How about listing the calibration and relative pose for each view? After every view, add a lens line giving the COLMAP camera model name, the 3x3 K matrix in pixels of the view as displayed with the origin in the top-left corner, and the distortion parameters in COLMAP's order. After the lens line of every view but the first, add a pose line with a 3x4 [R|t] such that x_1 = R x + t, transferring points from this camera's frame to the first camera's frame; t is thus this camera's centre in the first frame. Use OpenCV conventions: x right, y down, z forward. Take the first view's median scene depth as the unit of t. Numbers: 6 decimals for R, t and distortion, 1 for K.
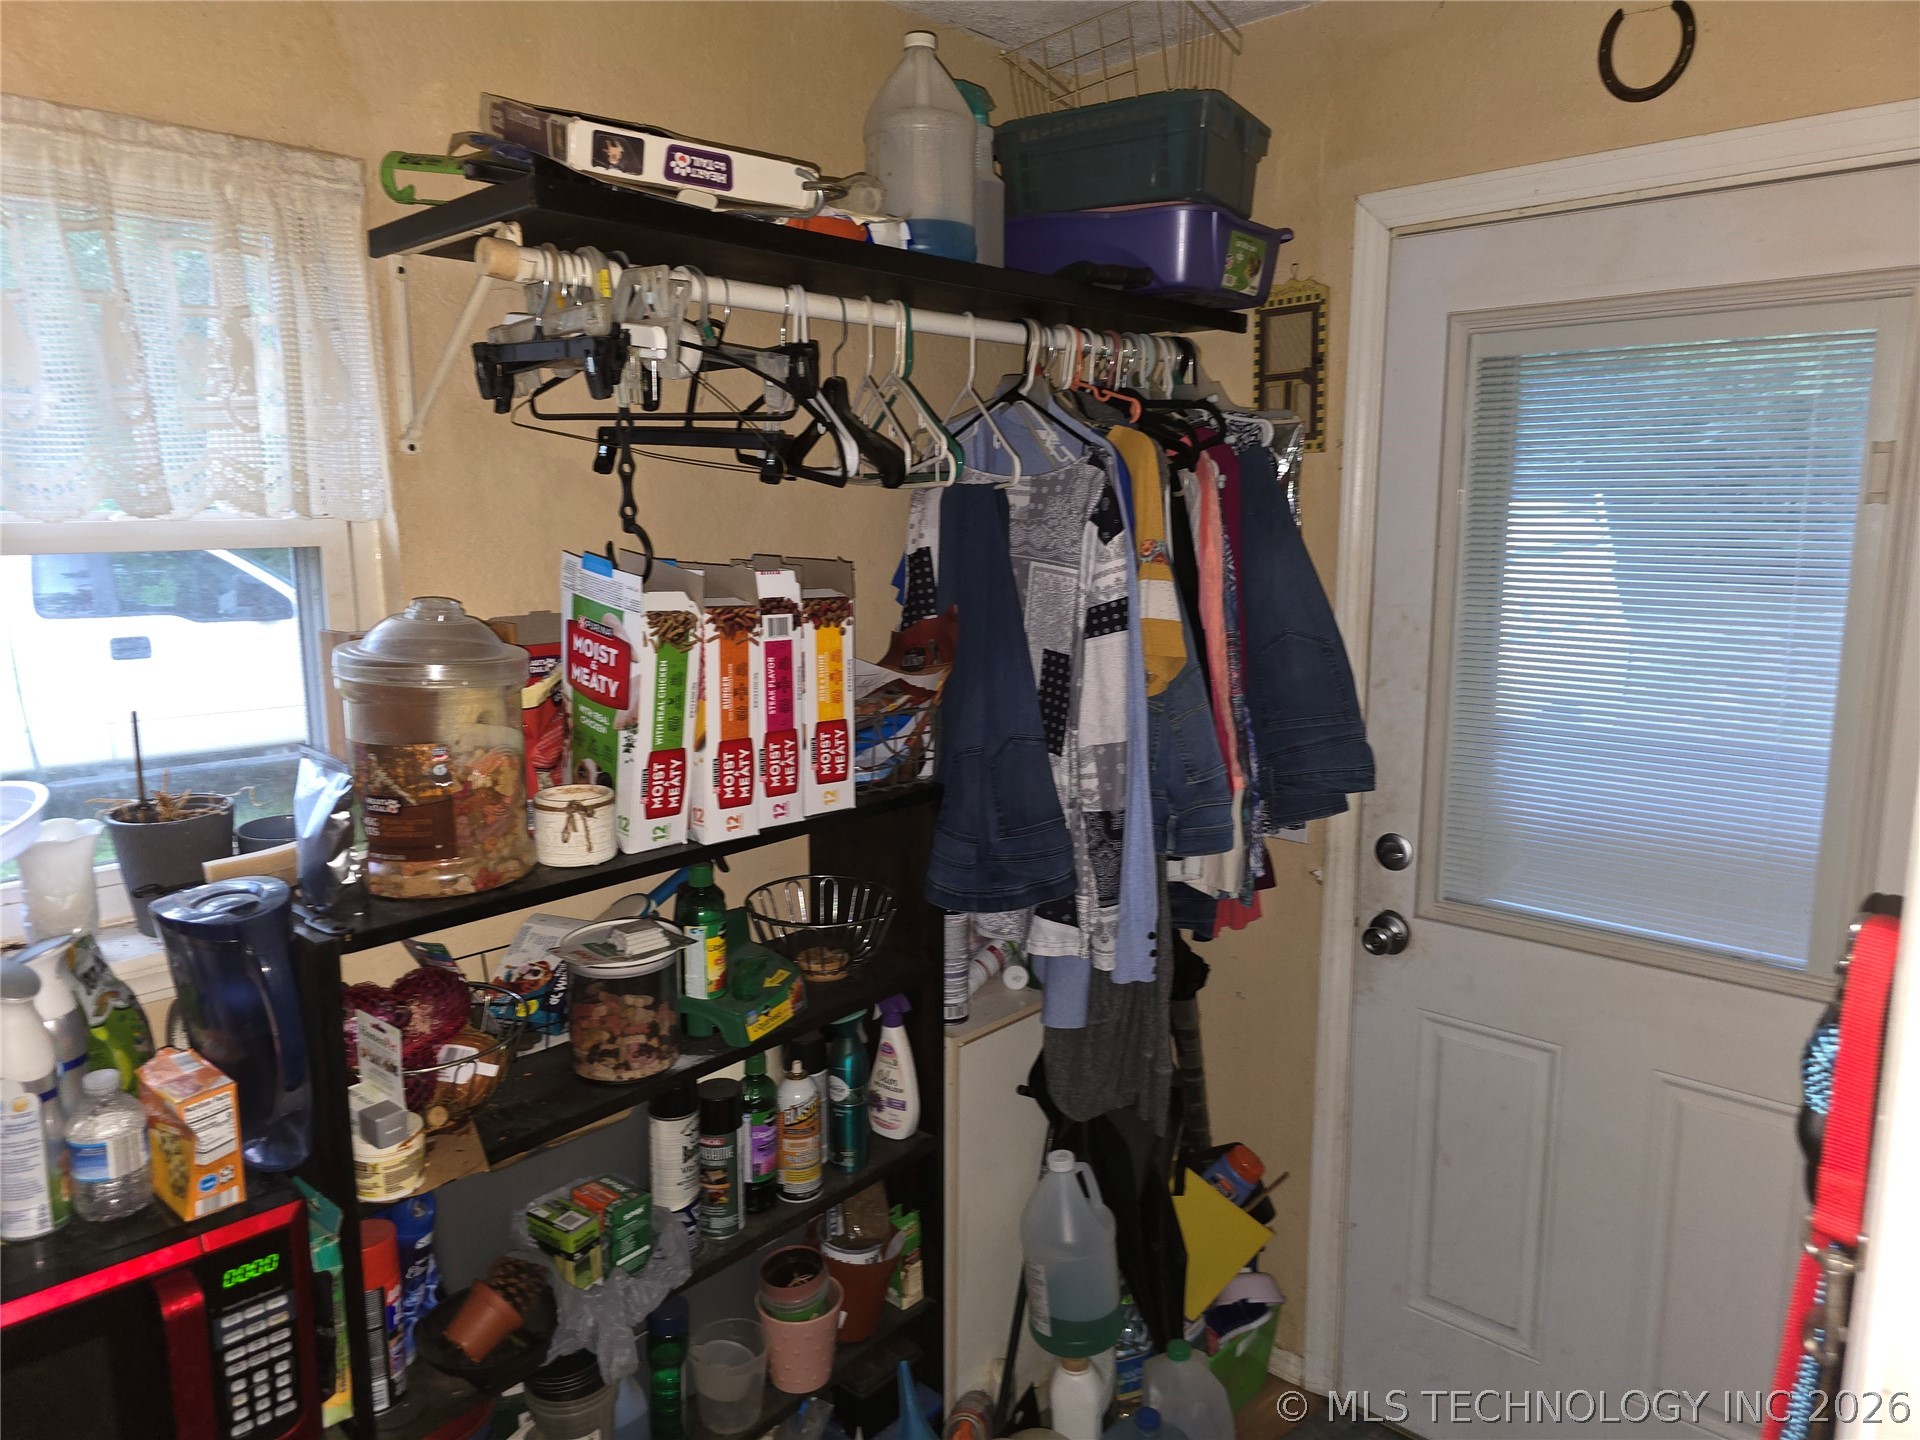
lens RADIAL K [[1293.7, 0, 958.2], [0, 1293.7, 723.6], [0, 0, 1]] dist [0.054480, -0.045158]
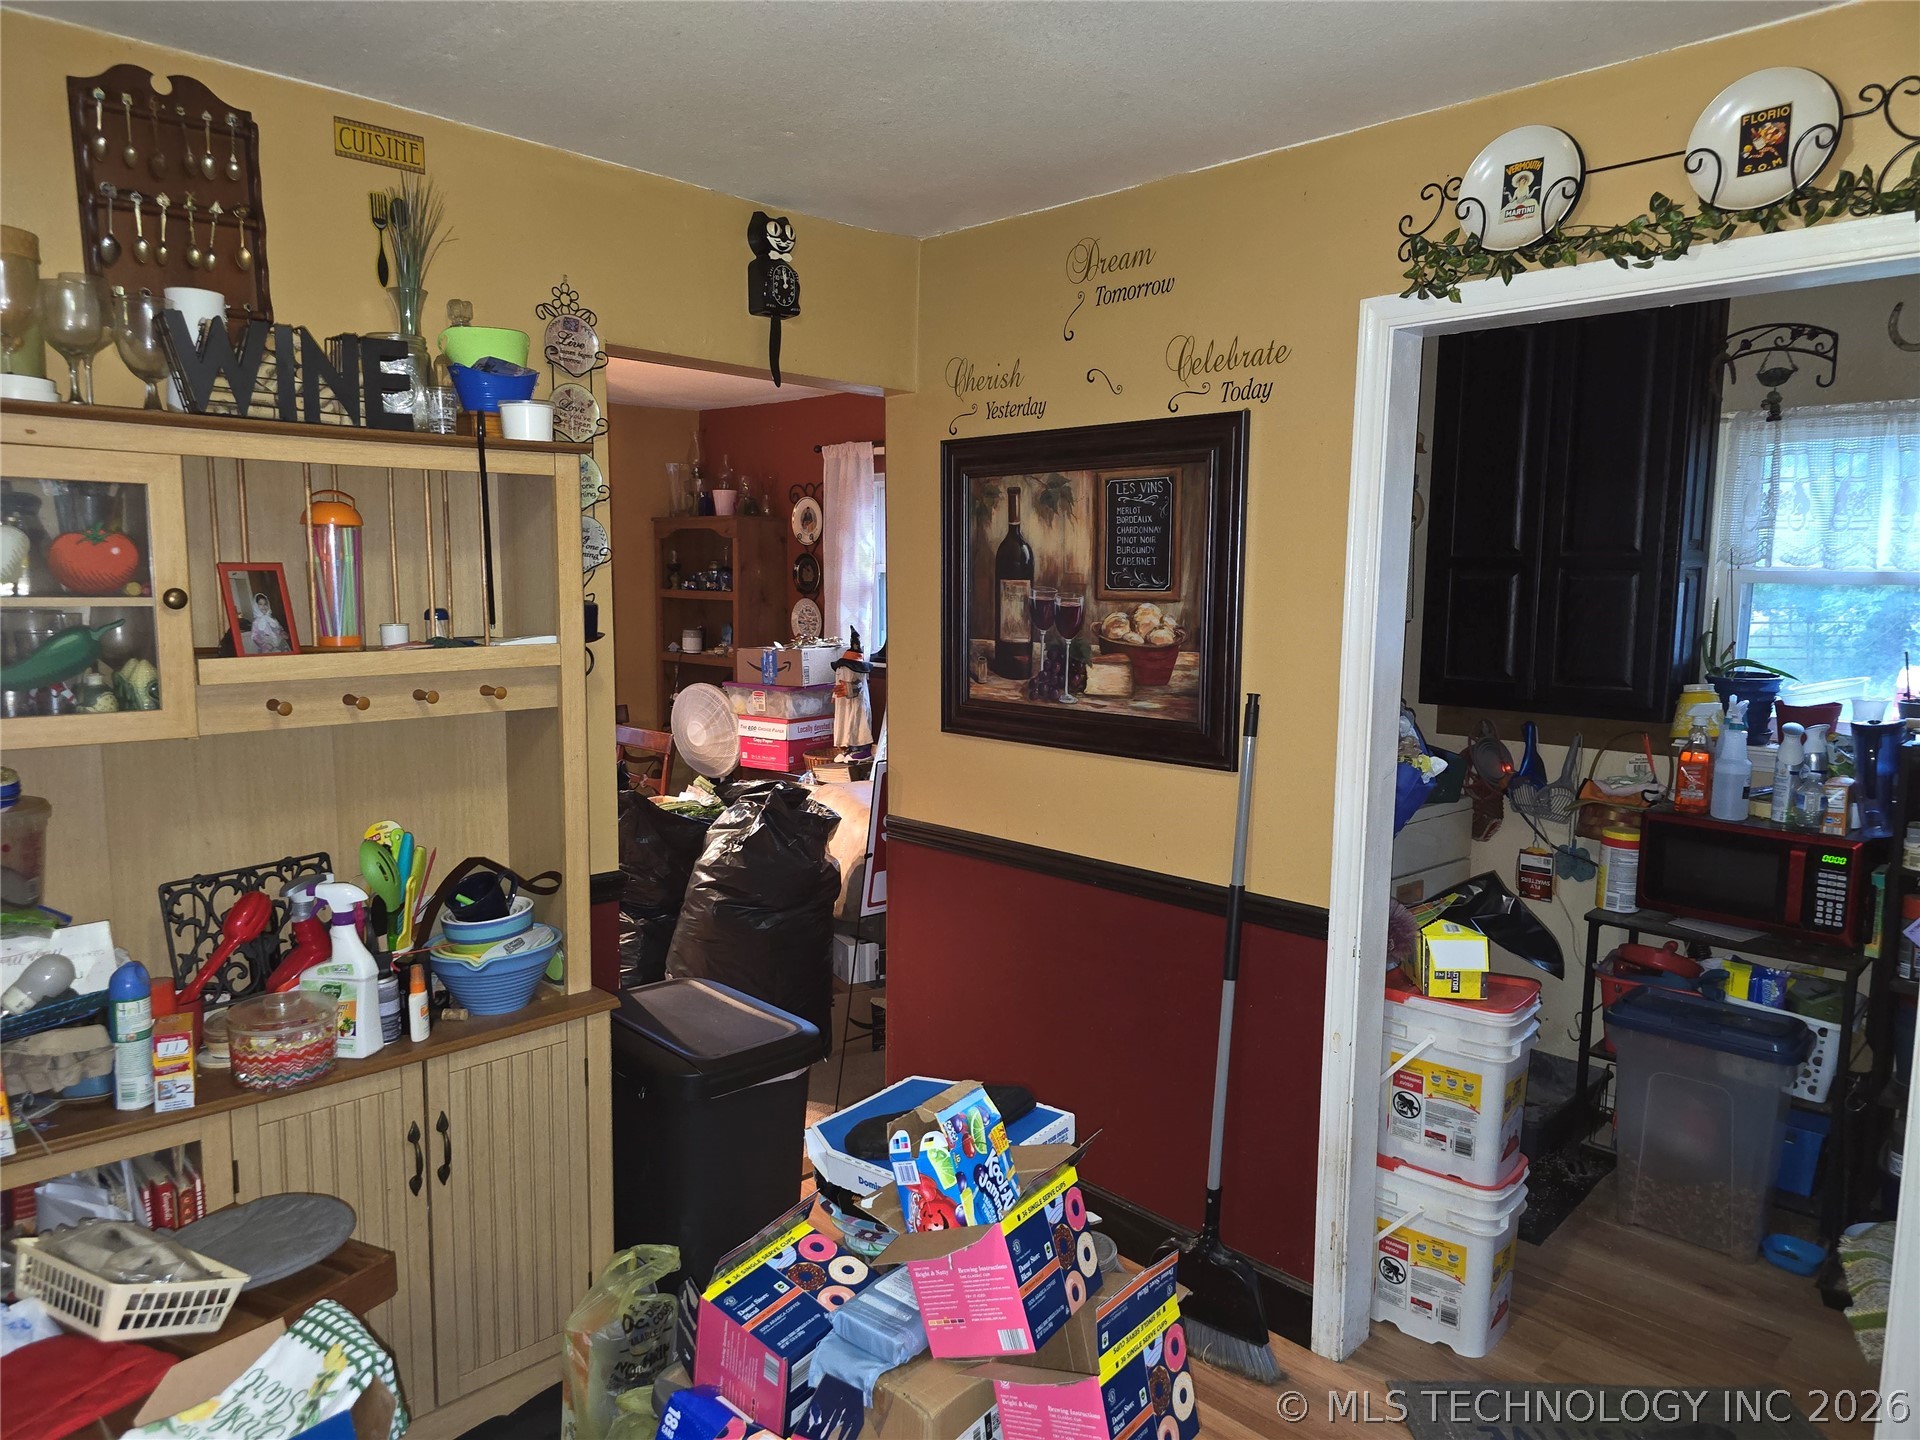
lens RADIAL K [[1293.7, 0, 950.7], [0, 1293.7, 727.2], [0, 0, 1]] dist [0.054480, -0.045158]
pose [[-0.047843, 0.122576, -0.991305, 1.603492], [-0.179259, 0.975275, 0.129246, 0.112124], [0.982638, 0.183884, -0.024687, -0.527436]]
